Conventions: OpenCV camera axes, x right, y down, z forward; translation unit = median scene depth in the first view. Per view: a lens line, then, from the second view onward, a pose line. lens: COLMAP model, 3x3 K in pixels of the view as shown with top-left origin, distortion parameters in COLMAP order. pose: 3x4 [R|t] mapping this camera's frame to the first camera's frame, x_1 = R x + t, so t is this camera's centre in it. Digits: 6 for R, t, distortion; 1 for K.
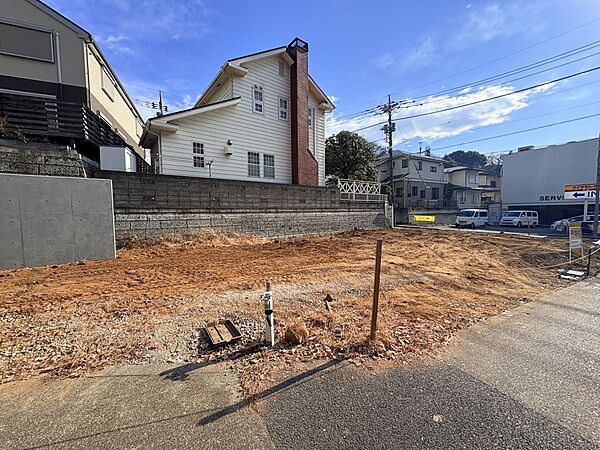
lens RADIAL K [[238.7, 0, 300.0], [0, 238.7, 225.0], [0, 0, 1]] dist [-0.000705, 0.000135]
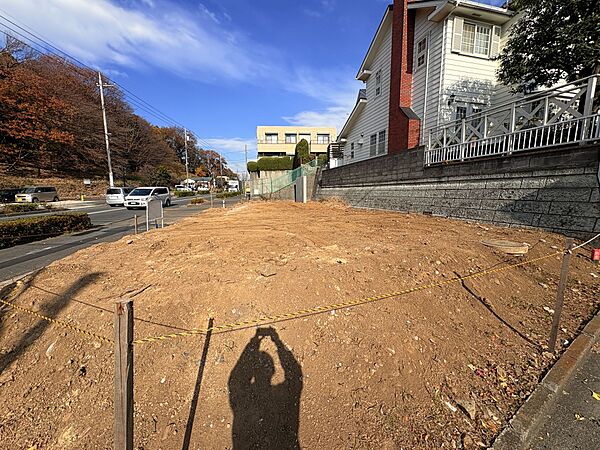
lens RADIAL K [[238.7, 0, 300.0], [0, 238.7, 225.0], [0, 0, 1]] dist [-0.000705, 0.000135]
pose [[-0.387518, 0.139734, -0.911210, 1.049275], [-0.041944, 0.984749, 0.168849, -0.047846], [0.920907, 0.103651, -0.375747, 1.124773]]
